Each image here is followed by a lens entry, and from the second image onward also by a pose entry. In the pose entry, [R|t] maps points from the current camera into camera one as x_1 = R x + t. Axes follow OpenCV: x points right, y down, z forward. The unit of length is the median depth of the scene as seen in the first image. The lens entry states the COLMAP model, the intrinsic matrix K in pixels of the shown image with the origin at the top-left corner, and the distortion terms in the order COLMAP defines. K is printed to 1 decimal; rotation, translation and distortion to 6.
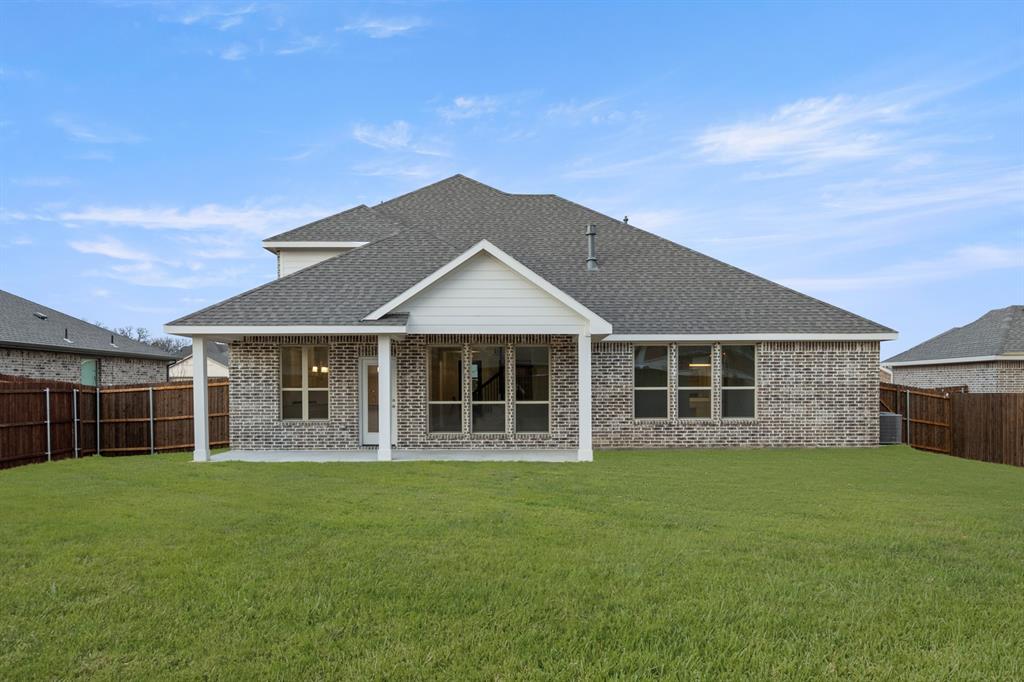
lens RADIAL K [[801.4, 0, 517.0], [0, 801.4, 402.2], [0, 0, 1]] dist [-0.012070, -0.001081]
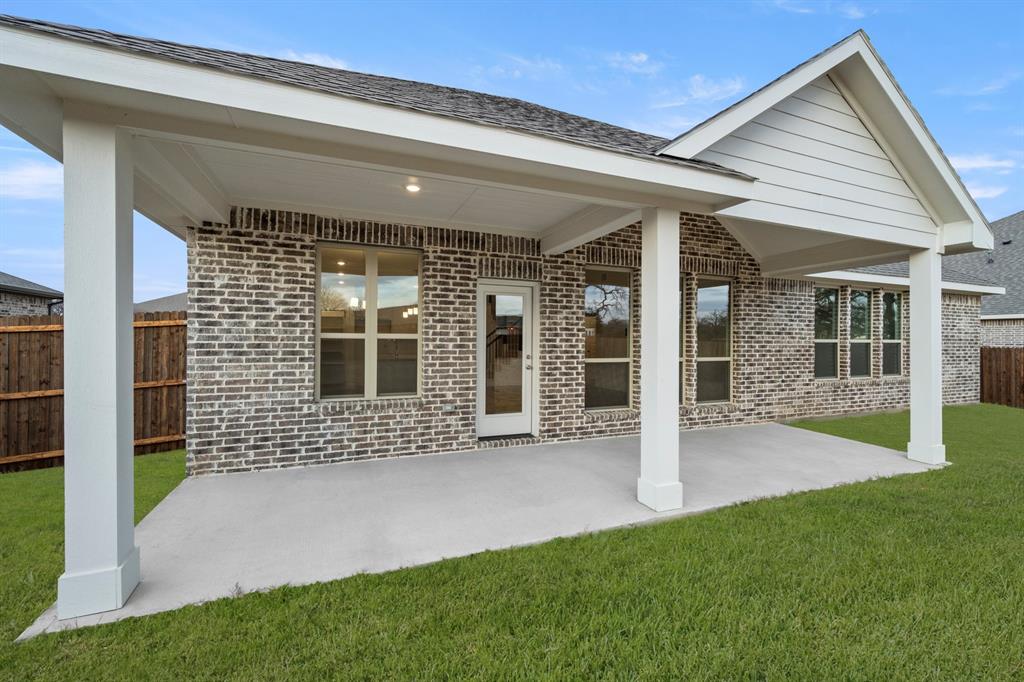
lens RADIAL K [[430.2, 0, 512.9], [0, 430.2, 336.1], [0, 0, 1]] dist [-0.000408, -0.000262]
pose [[0.926503, 0.013707, 0.376036, -0.285201], [-0.003620, 0.999615, -0.027517, -0.009090], [-0.376269, 0.024133, 0.926196, 0.721581]]
